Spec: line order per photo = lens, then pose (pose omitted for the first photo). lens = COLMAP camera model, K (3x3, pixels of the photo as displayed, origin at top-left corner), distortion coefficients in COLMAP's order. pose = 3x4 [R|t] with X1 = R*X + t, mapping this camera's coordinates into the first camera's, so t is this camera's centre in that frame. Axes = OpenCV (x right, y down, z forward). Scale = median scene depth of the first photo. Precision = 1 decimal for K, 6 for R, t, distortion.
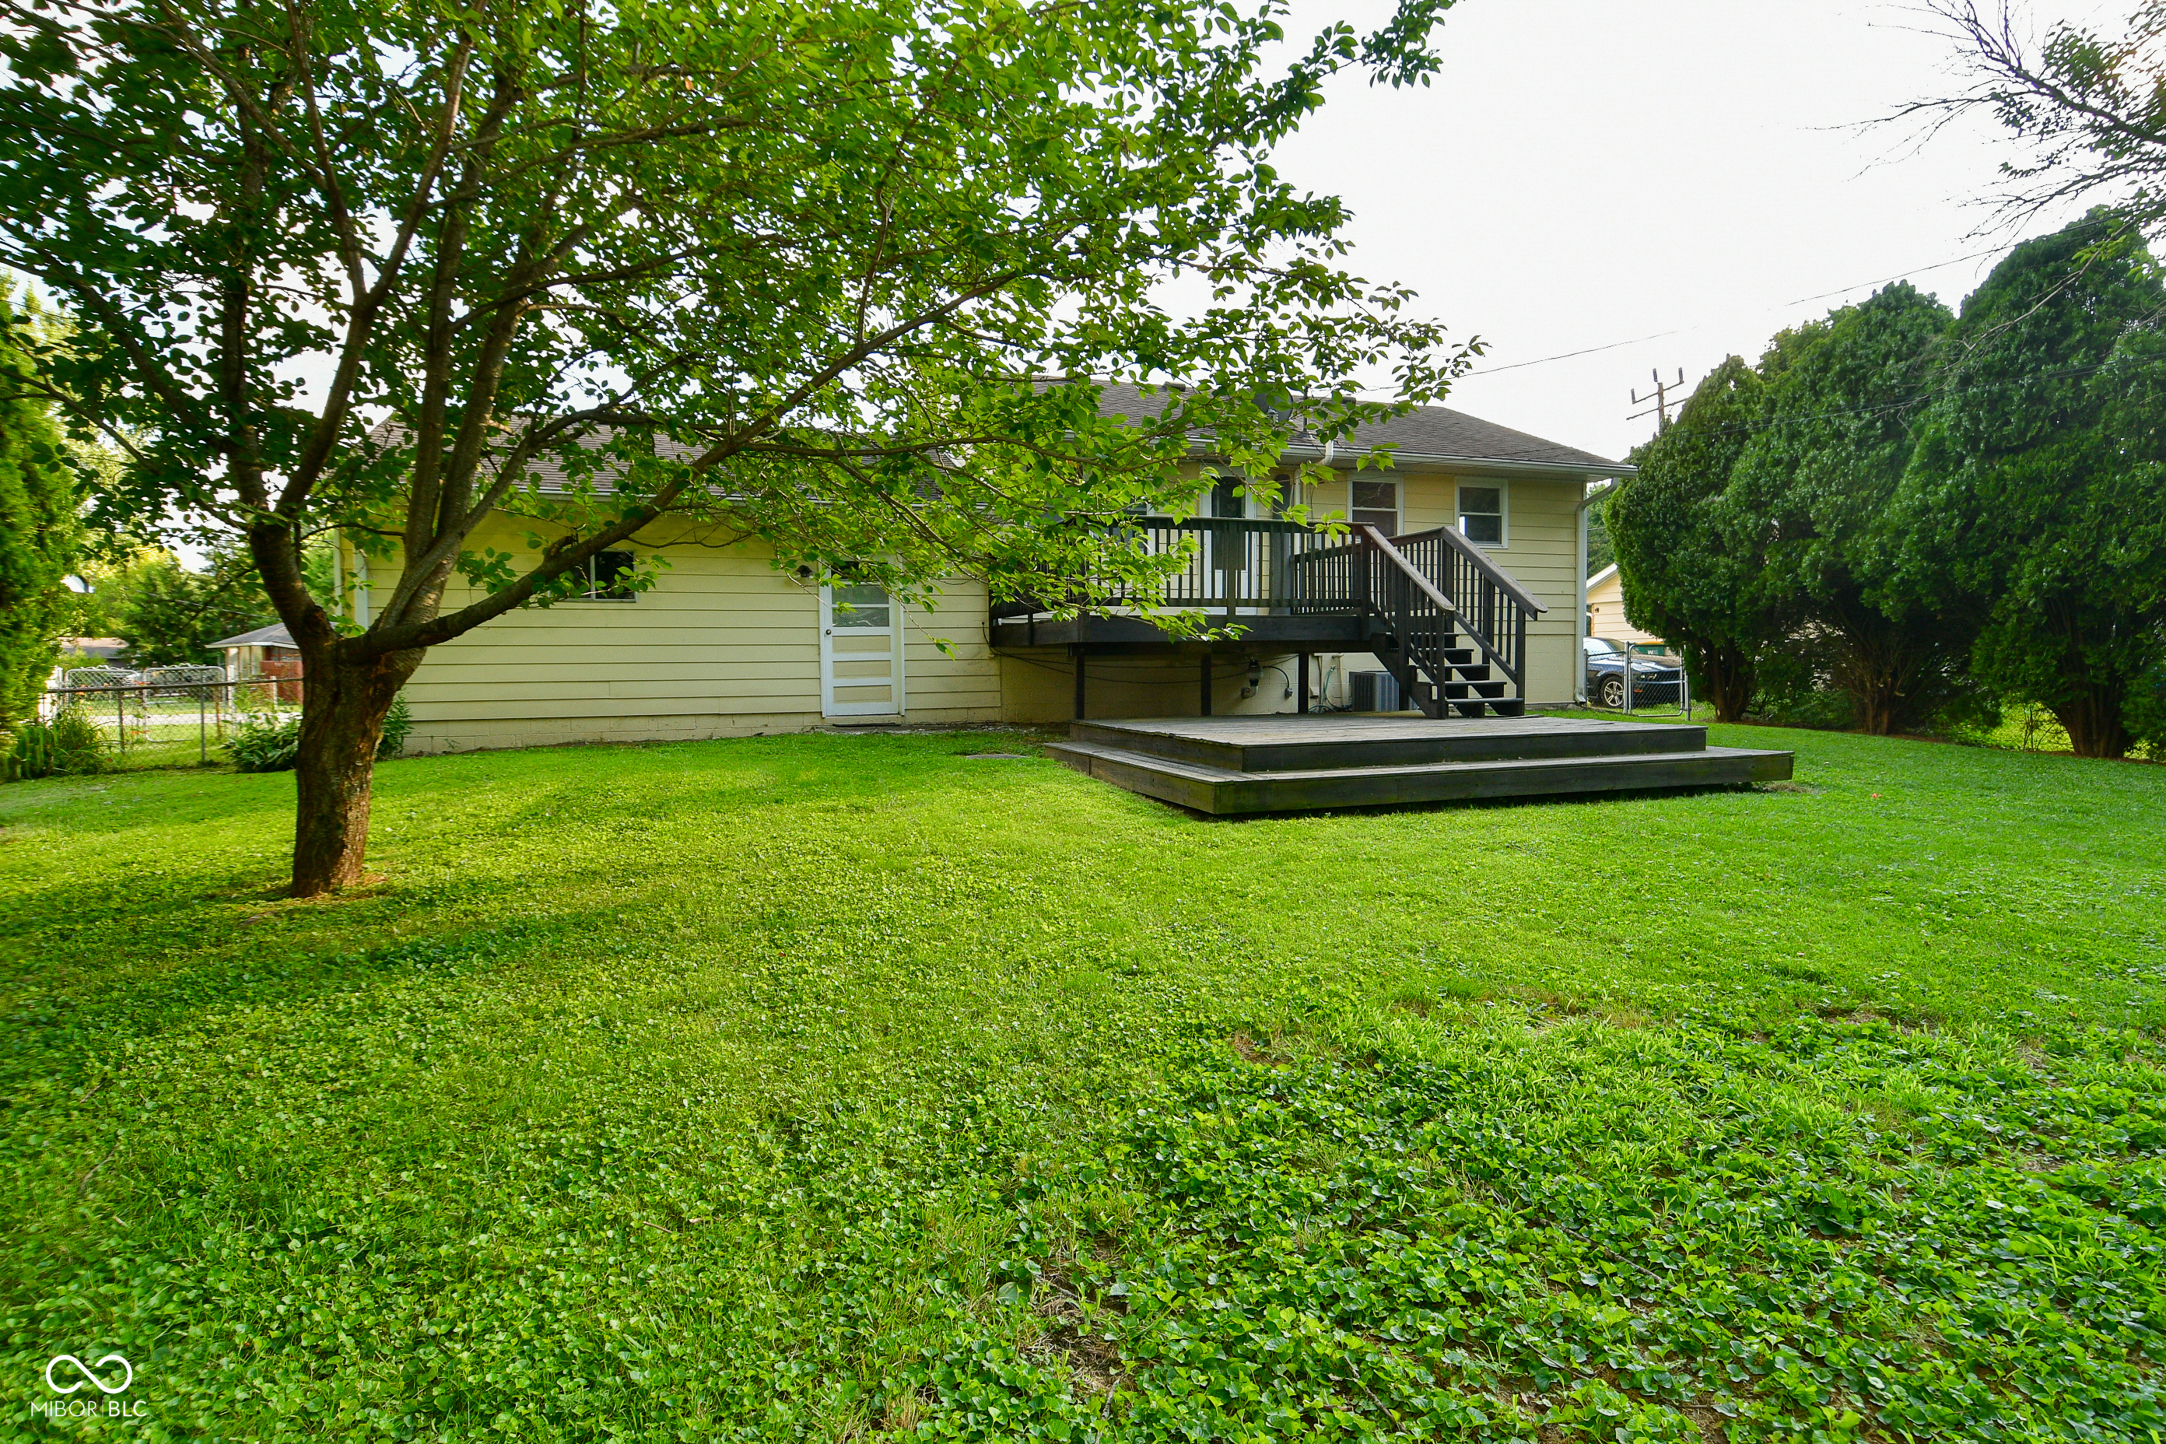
lens RADIAL K [[1140.2, 0, 1080.7], [0, 1140.2, 714.2], [0, 0, 1]] dist [0.013793, -0.021777]
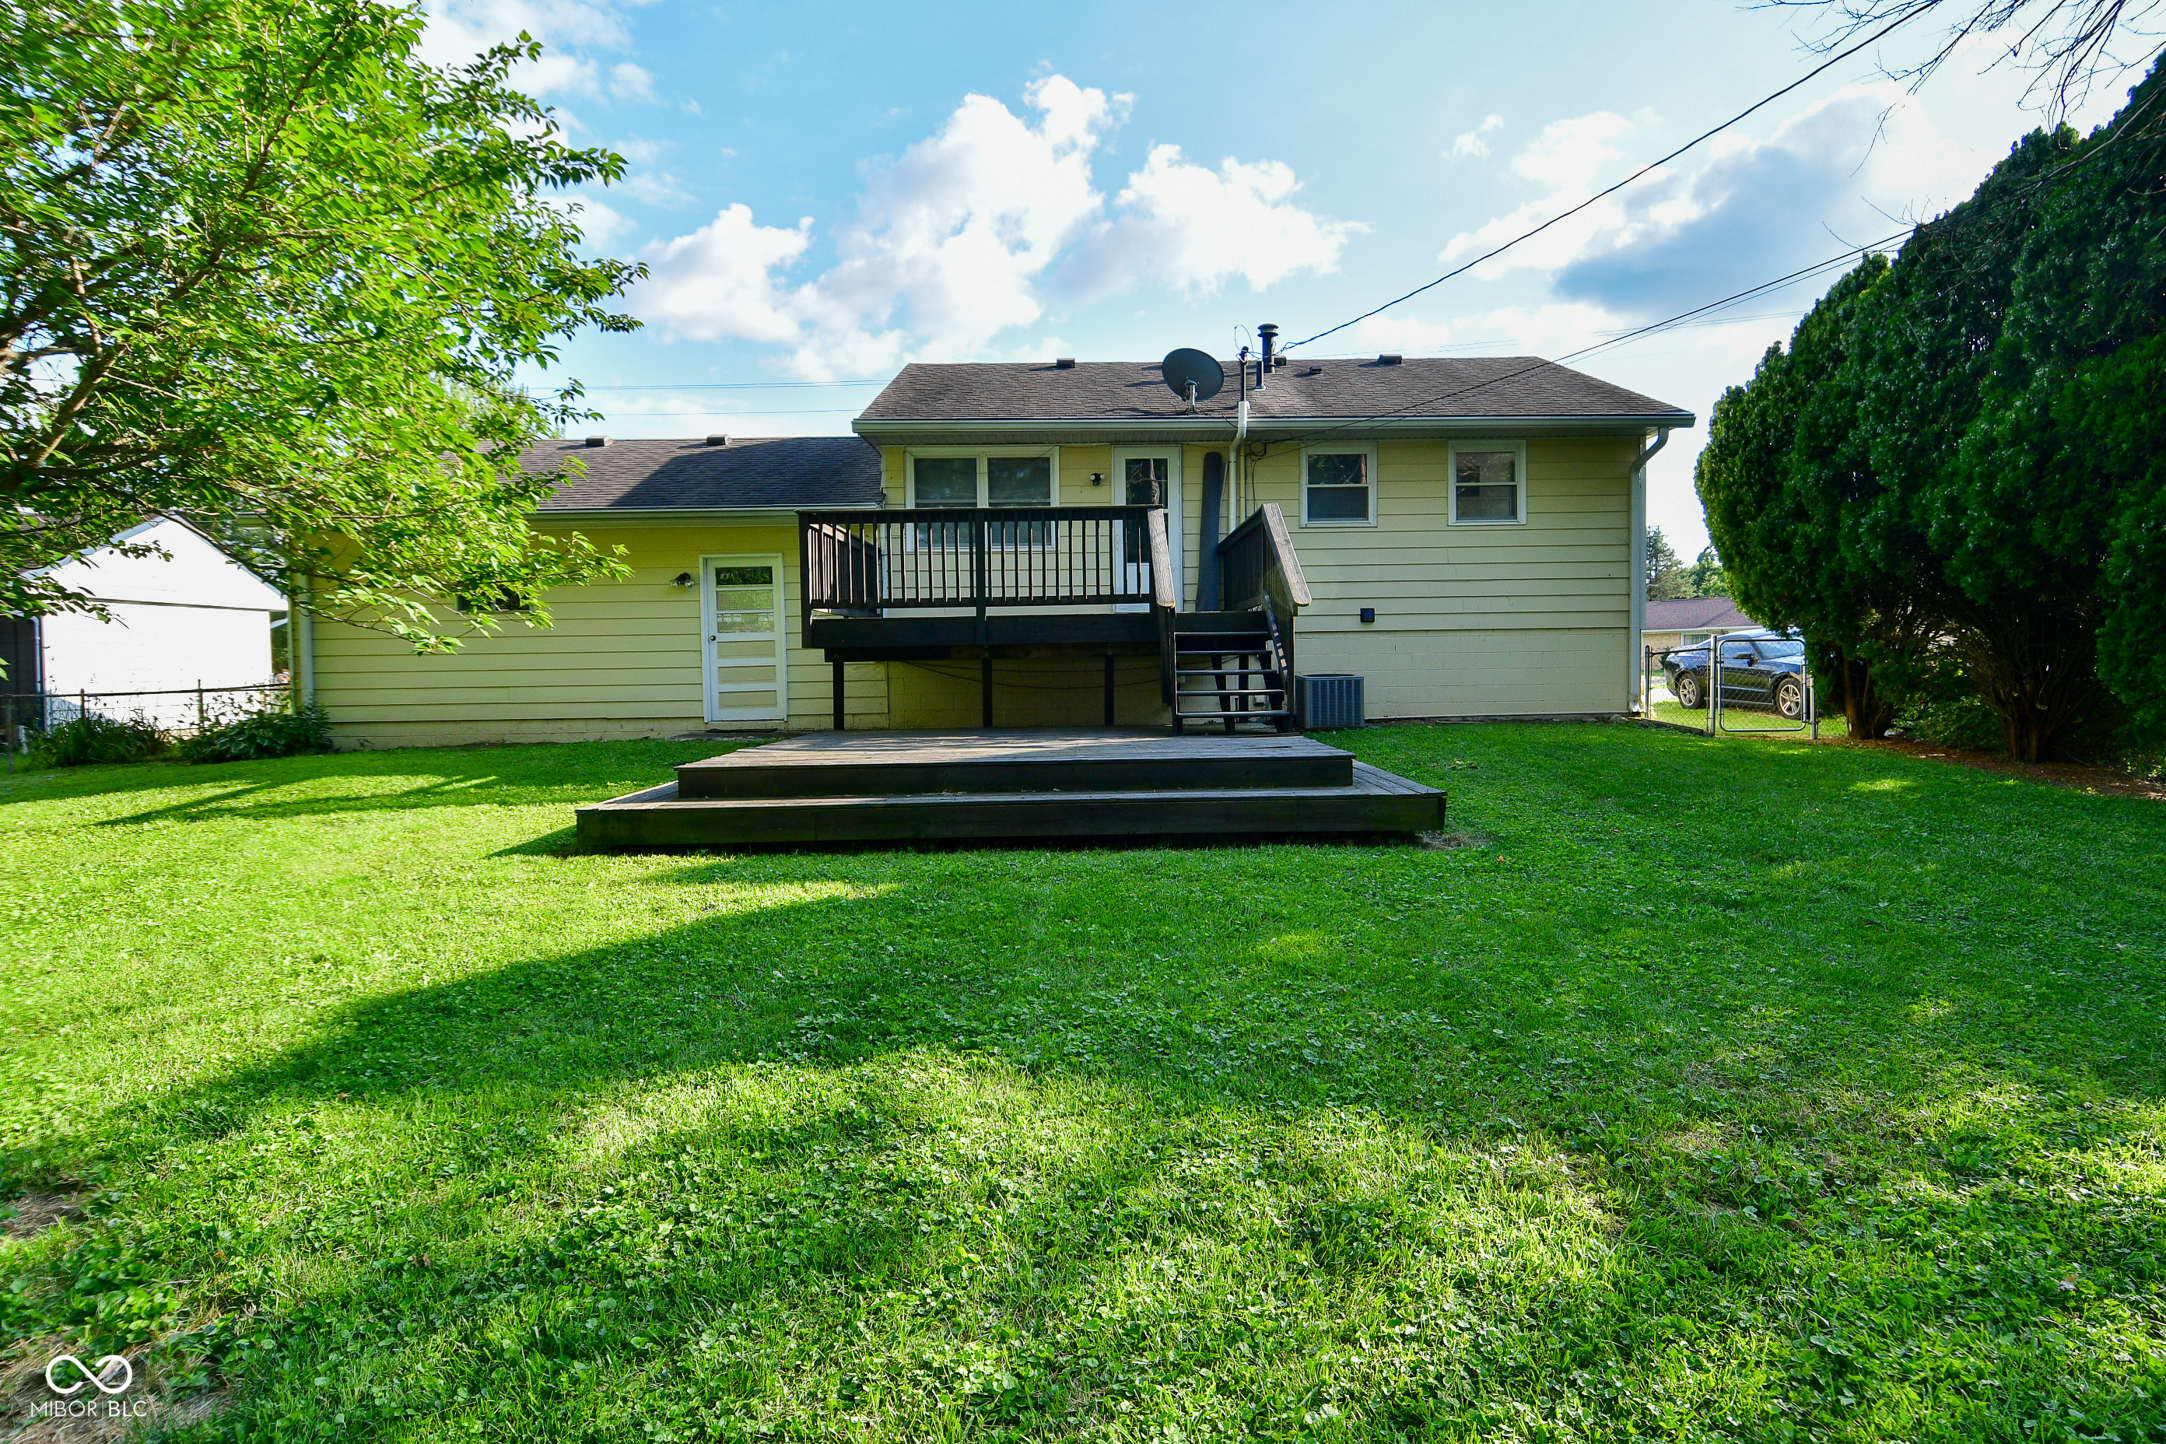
lens RADIAL K [[1140.2, 0, 1081.5], [0, 1140.2, 715.9], [0, 0, 1]] dist [0.013793, -0.021777]
pose [[0.946328, 0.009907, -0.323057, 0.448780], [-0.008335, 0.999946, 0.006247, -0.013238], [0.323102, -0.003219, 0.946359, 0.161411]]
